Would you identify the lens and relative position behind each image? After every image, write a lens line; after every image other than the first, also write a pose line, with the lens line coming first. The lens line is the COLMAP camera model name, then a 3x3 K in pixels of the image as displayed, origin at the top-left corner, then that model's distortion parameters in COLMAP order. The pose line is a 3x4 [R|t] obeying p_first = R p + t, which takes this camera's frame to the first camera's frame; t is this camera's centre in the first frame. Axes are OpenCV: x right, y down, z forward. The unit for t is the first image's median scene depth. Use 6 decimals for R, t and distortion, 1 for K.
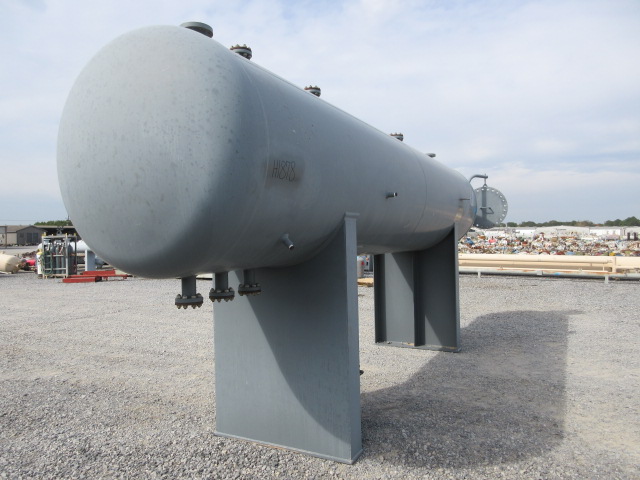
lens RADIAL K [[463.2, 0, 320.0], [0, 463.2, 240.0], [0, 0, 1]] dist [-0.004585, -0.000156]
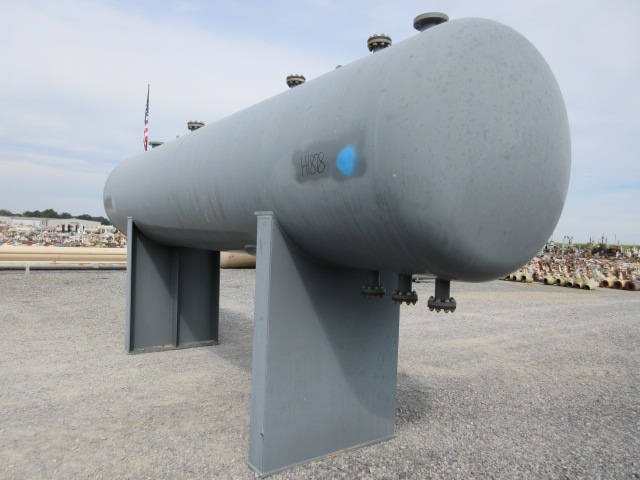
lens RADIAL K [[463.2, 0, 320.0], [0, 463.2, 240.0], [0, 0, 1]] dist [-0.004585, -0.000156]
pose [[0.486331, 0.014907, 0.873648, -0.161934], [-0.031049, 0.999518, 0.000229, 0.000643], [-0.873223, -0.027238, 0.486559, 0.097362]]
